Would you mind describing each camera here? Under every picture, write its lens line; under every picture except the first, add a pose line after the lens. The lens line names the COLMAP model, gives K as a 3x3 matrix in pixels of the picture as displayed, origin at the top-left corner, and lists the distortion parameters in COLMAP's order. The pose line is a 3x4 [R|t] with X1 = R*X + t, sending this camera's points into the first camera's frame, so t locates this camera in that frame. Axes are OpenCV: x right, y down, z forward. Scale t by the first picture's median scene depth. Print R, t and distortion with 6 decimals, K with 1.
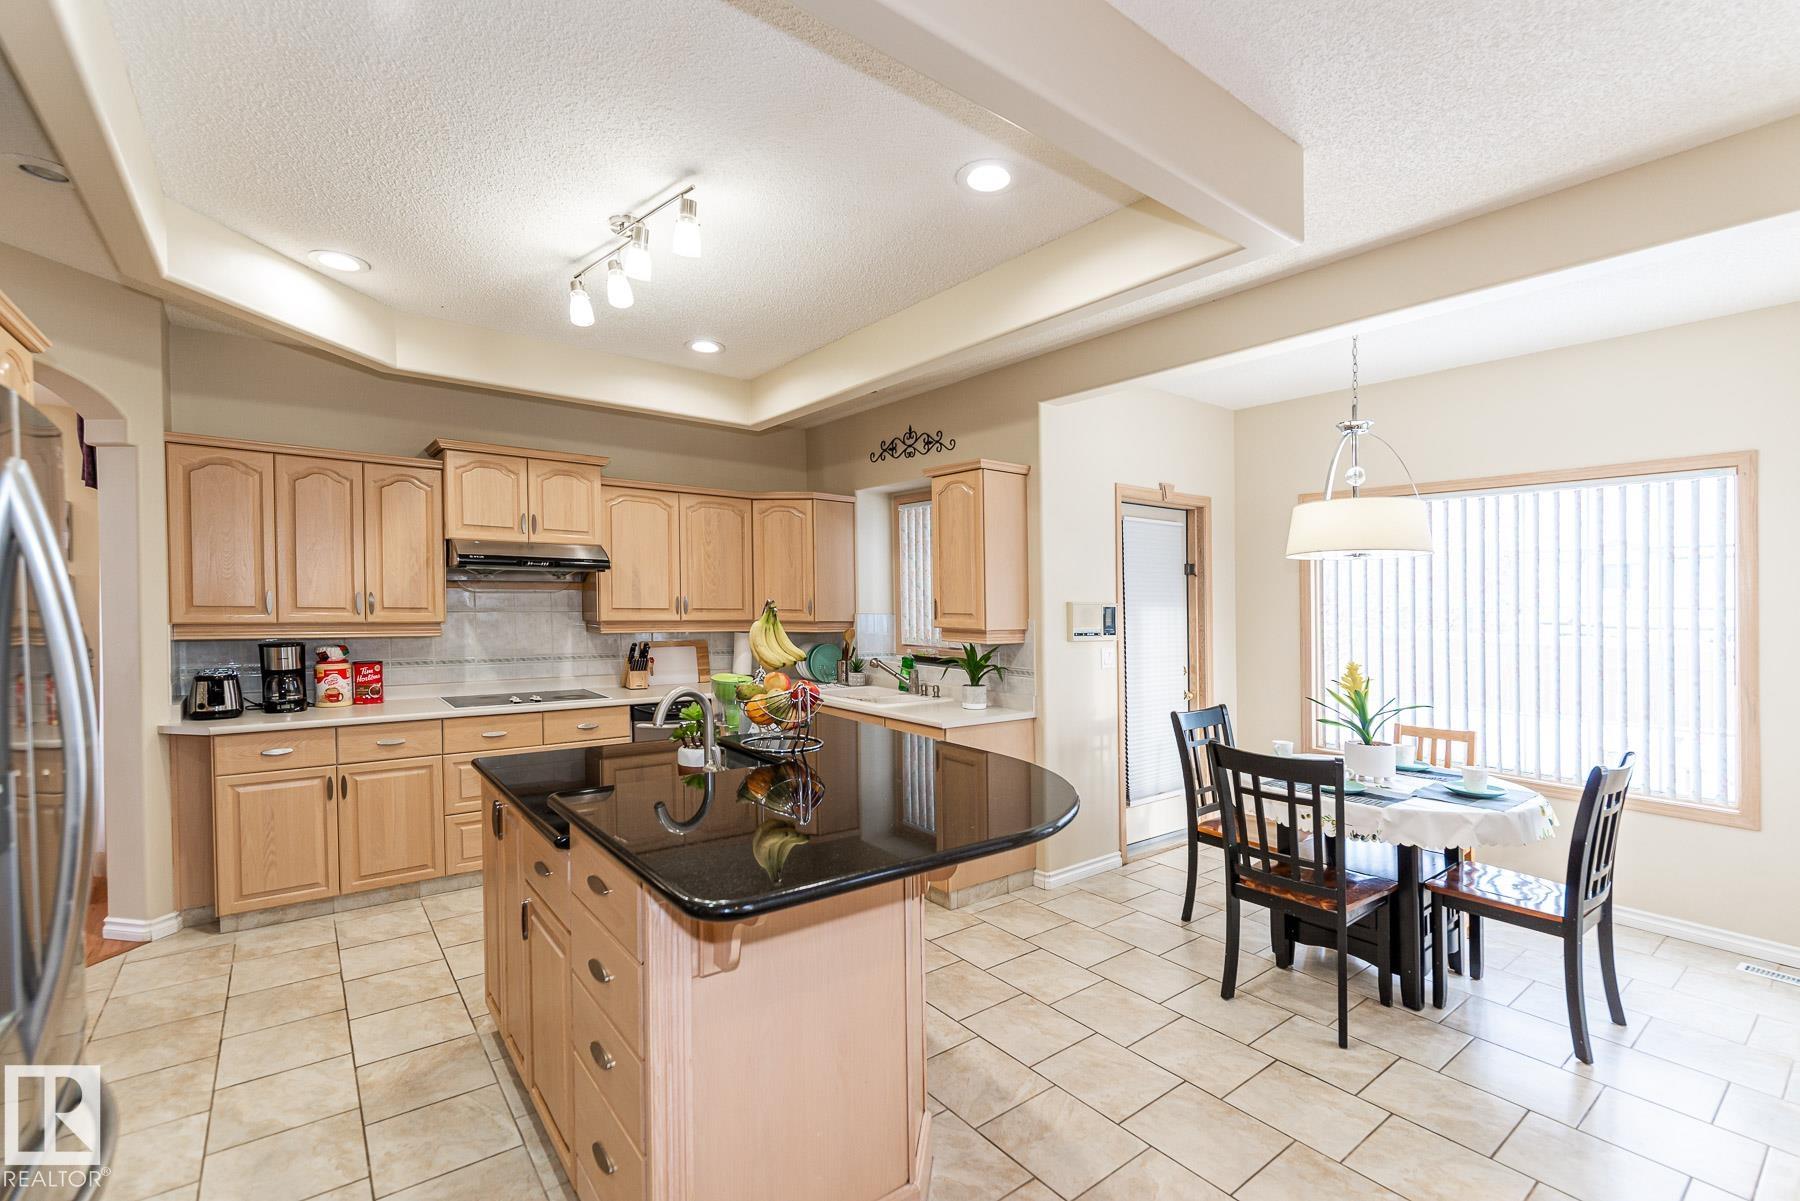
lens RADIAL K [[802.9, 0, 906.8], [0, 802.9, 603.3], [0, 0, 1]] dist [0.002871, 0.000369]
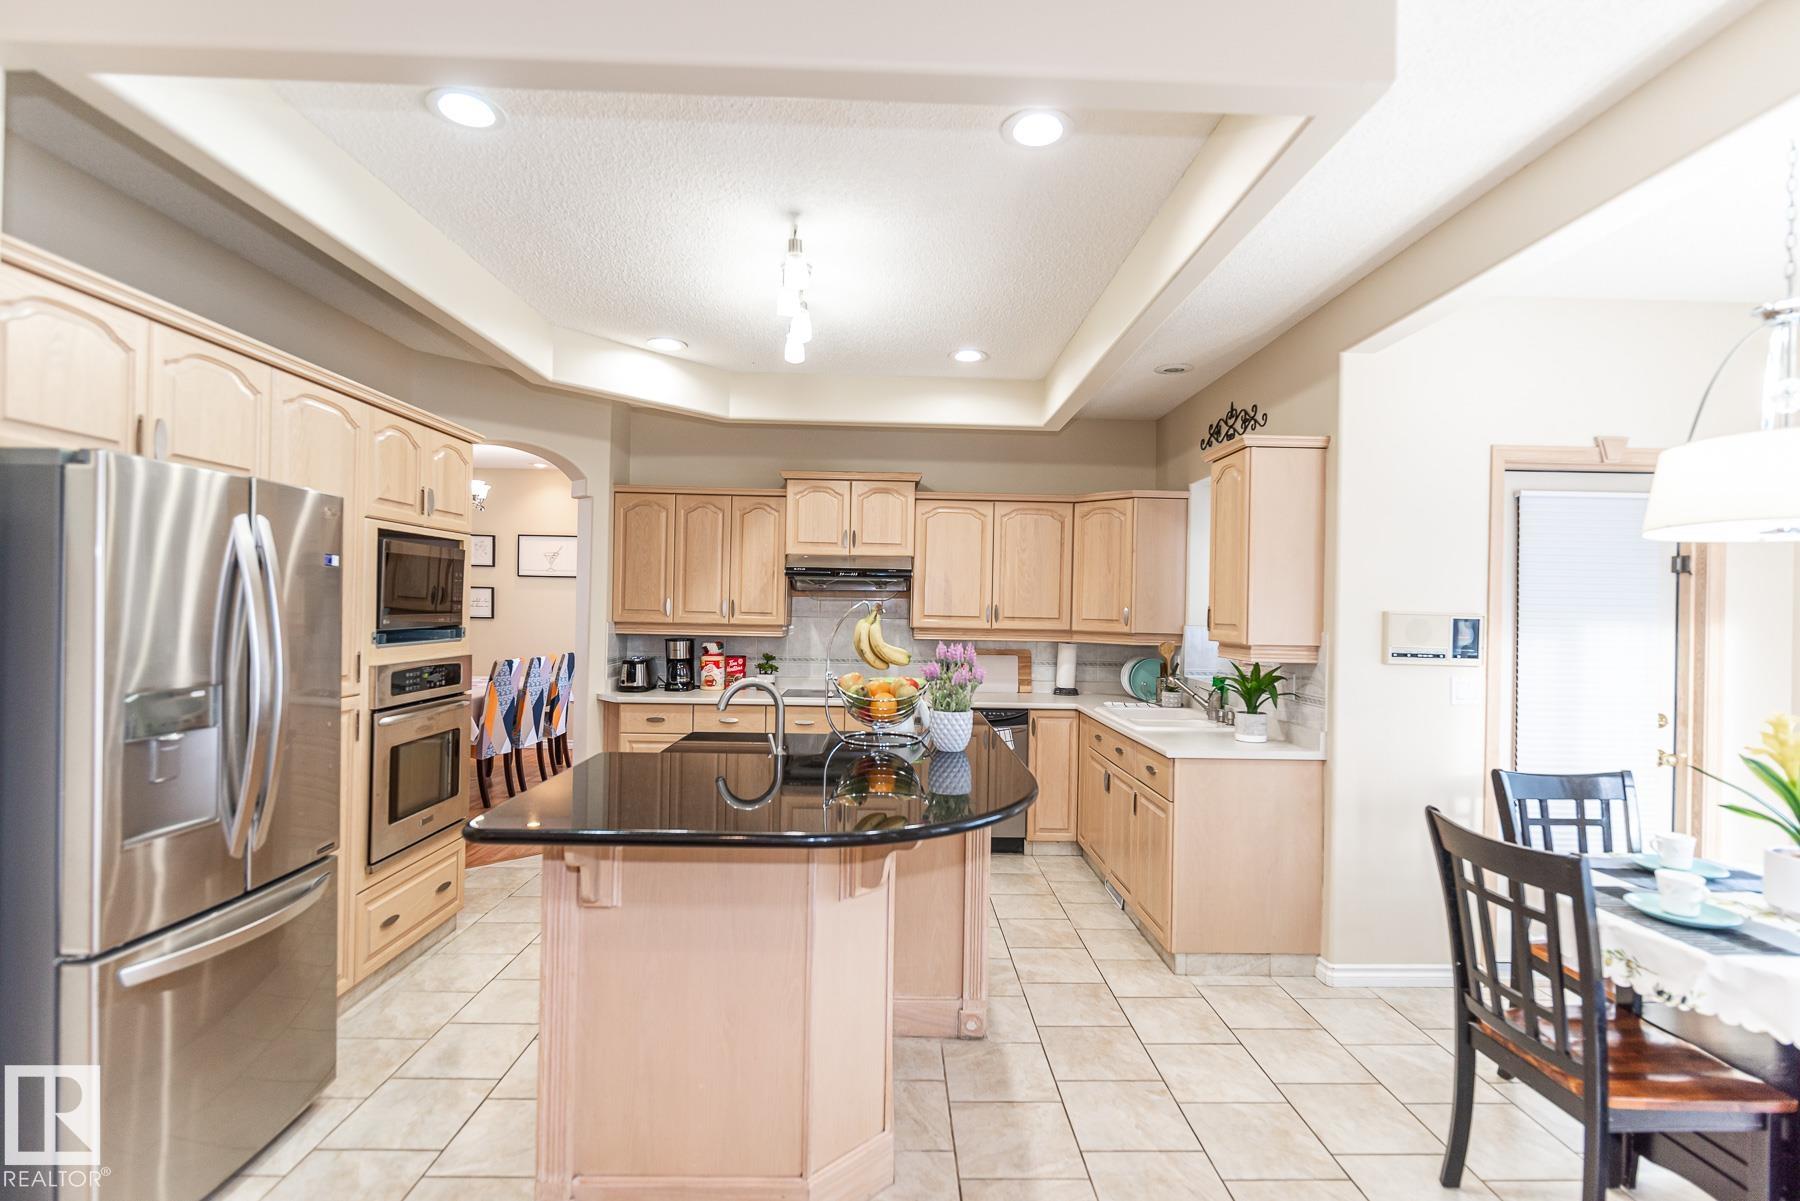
lens RADIAL K [[862.1, 0, 905.1], [0, 862.1, 603.9], [0, 0, 1]] dist [0.000077, -0.000124]
pose [[0.800808, 0.001222, -0.598920, 0.384610], [-0.011774, 0.999837, -0.013703, 0.009154], [0.598806, 0.018025, 0.800691, 0.104005]]
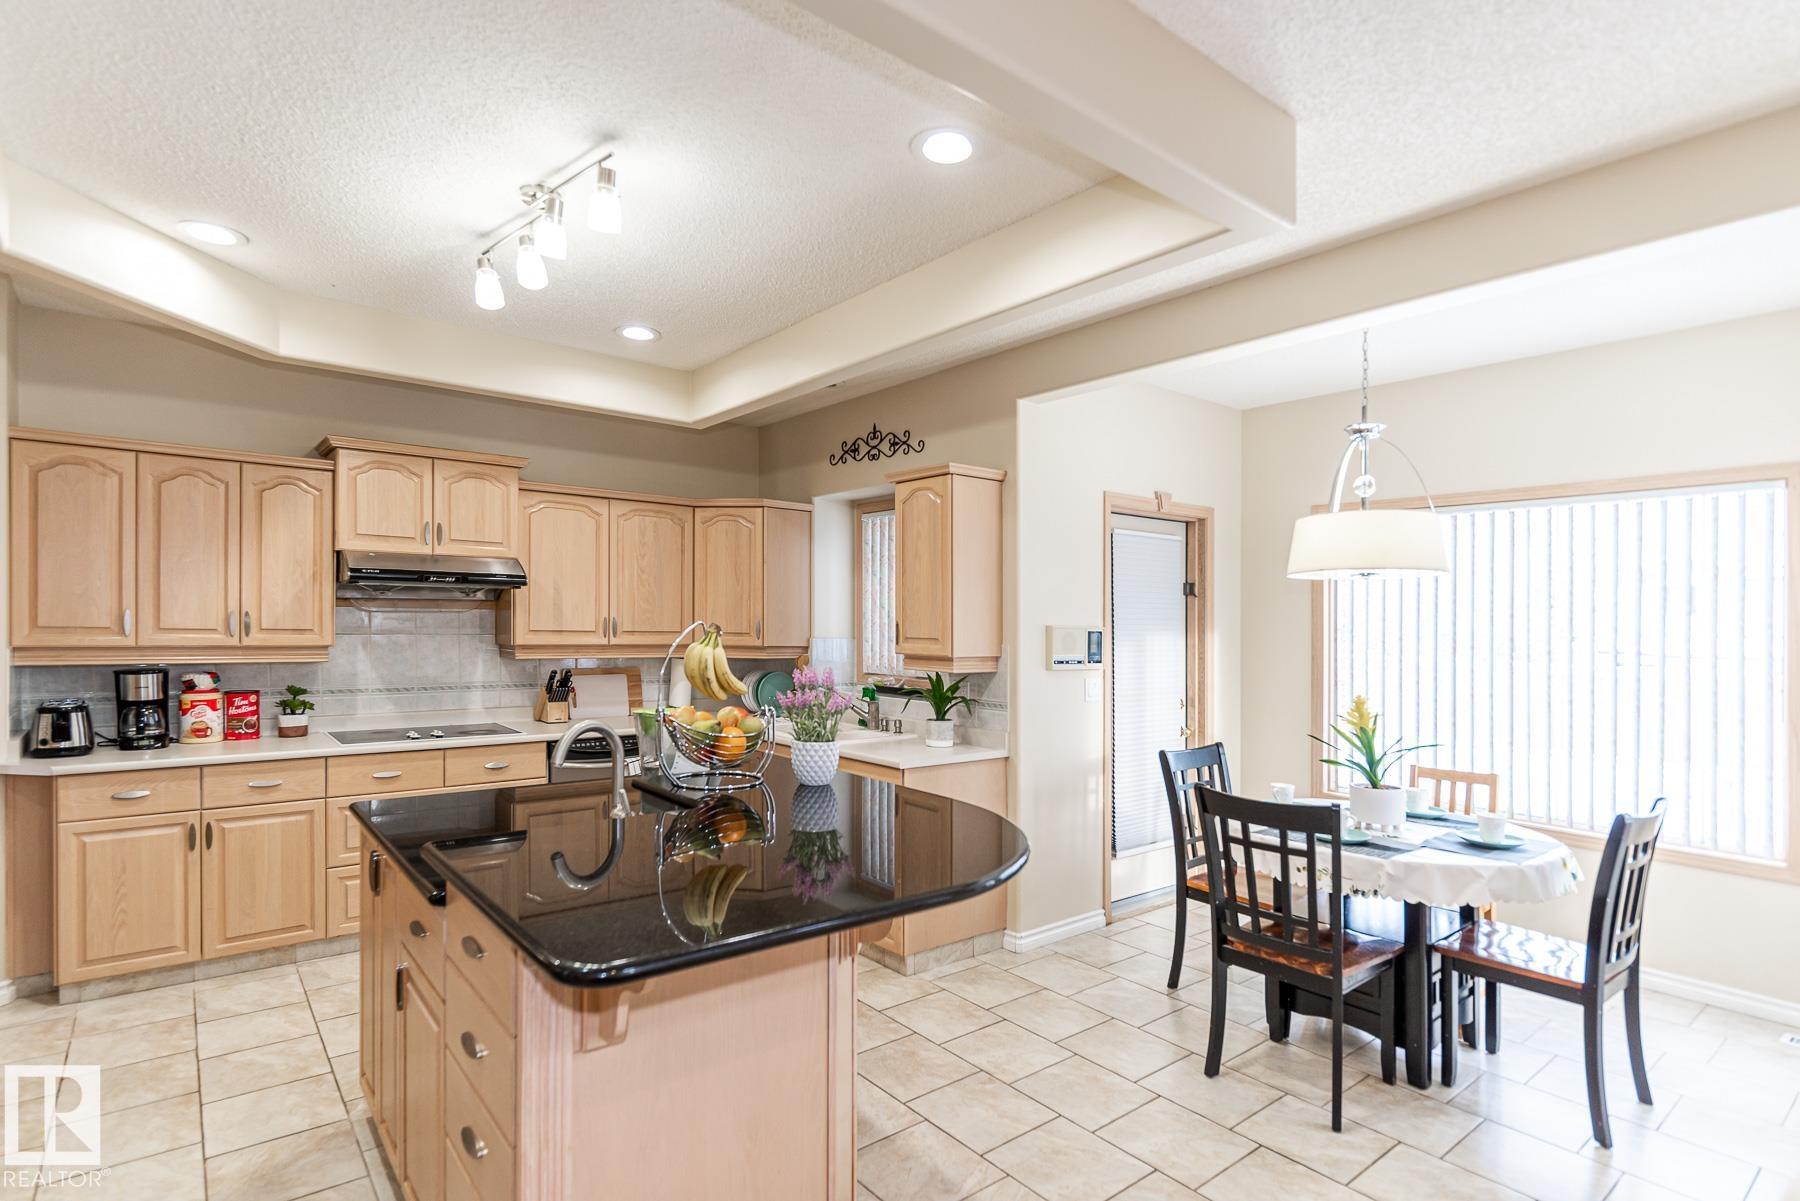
lens RADIAL K [[918.3, 0, 904.2], [0, 918.3, 615.1], [0, 0, 1]] dist [0.009321, -0.005165]
pose [[0.999870, 0.004432, 0.015514, 0.033128], [-0.004264, 0.999932, -0.010854, -0.001814], [-0.015561, 0.010786, 0.999821, -0.008708]]
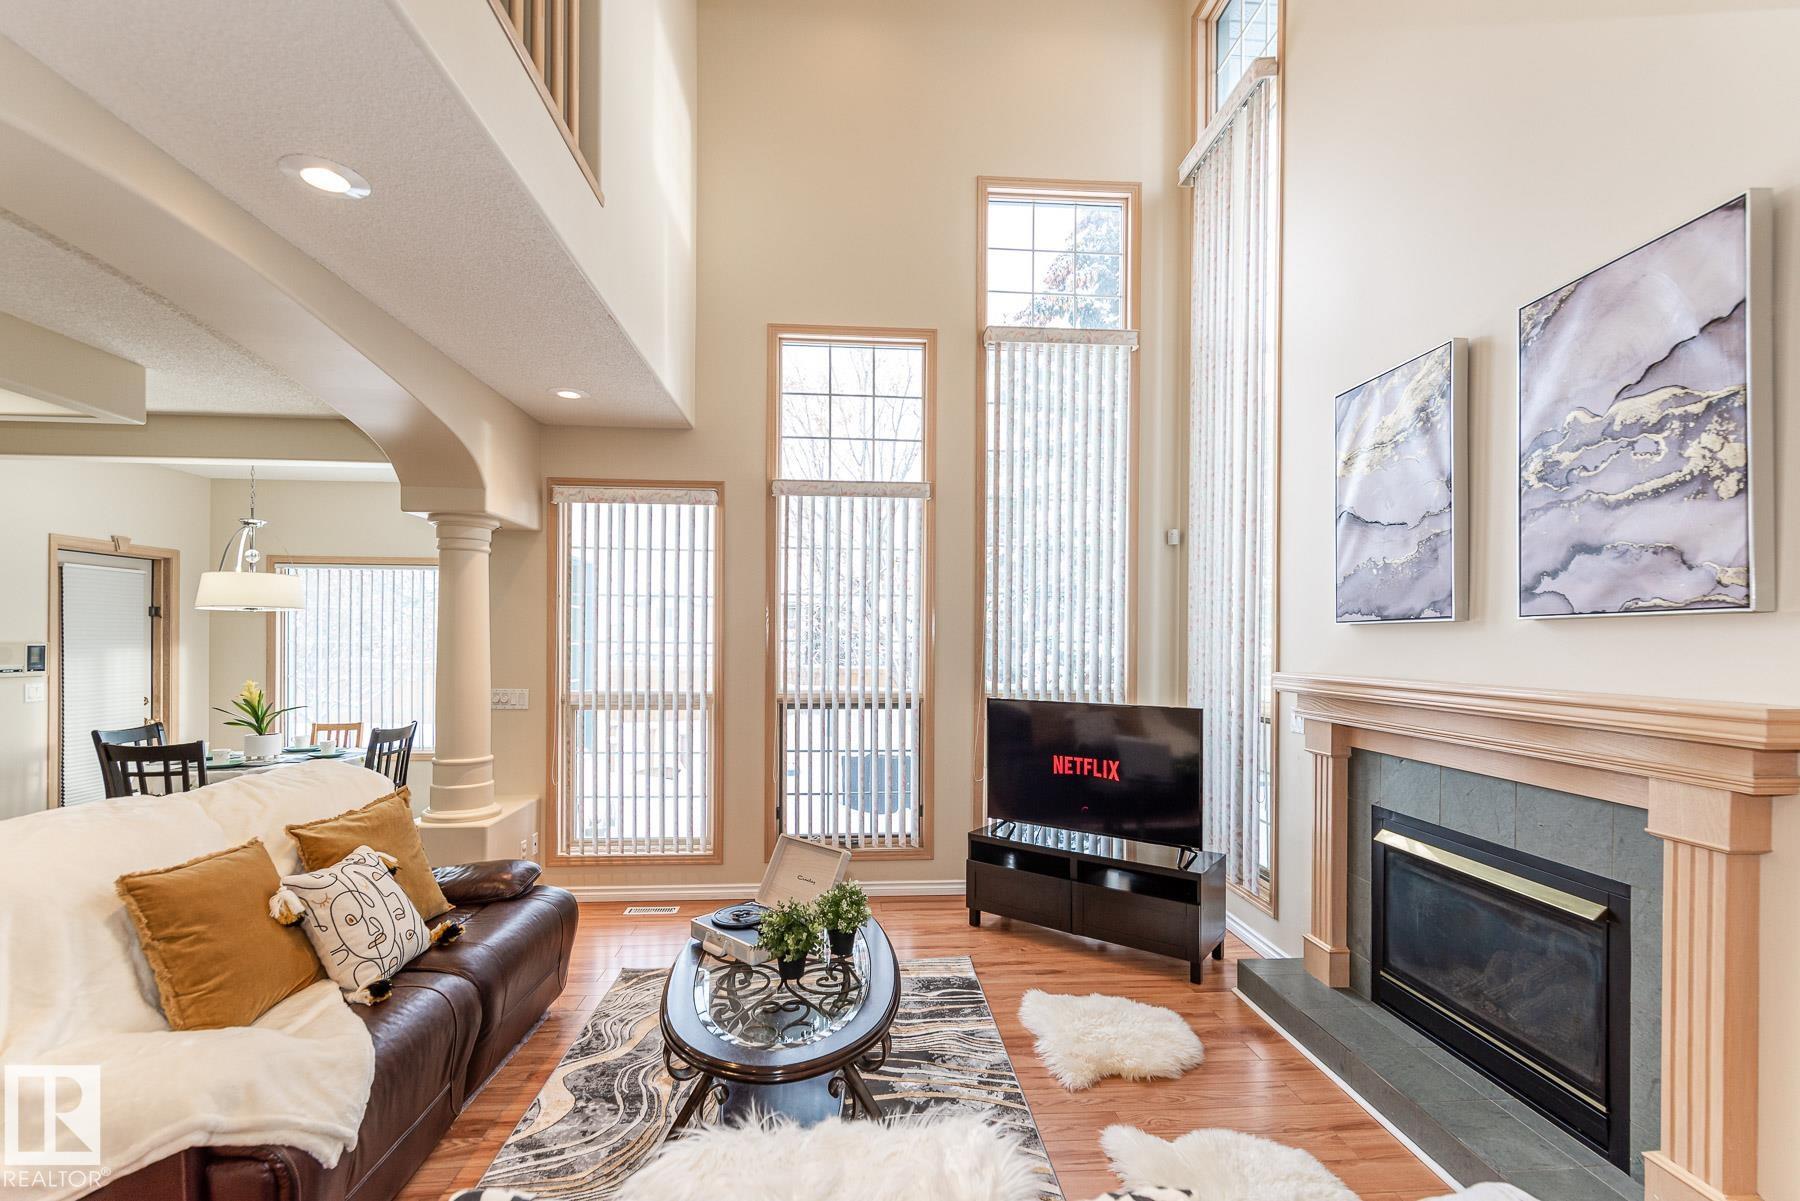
lens RADIAL K [[780.5, 0, 930.9], [0, 780.5, 638.4], [0, 0, 1]] dist [0.000927, -0.004506]
pose [[0.537238, -0.003933, 0.843421, 0.017445], [0.002960, 0.999992, 0.002777, -0.005879], [-0.843425, 0.001005, 0.537245, -0.755688]]
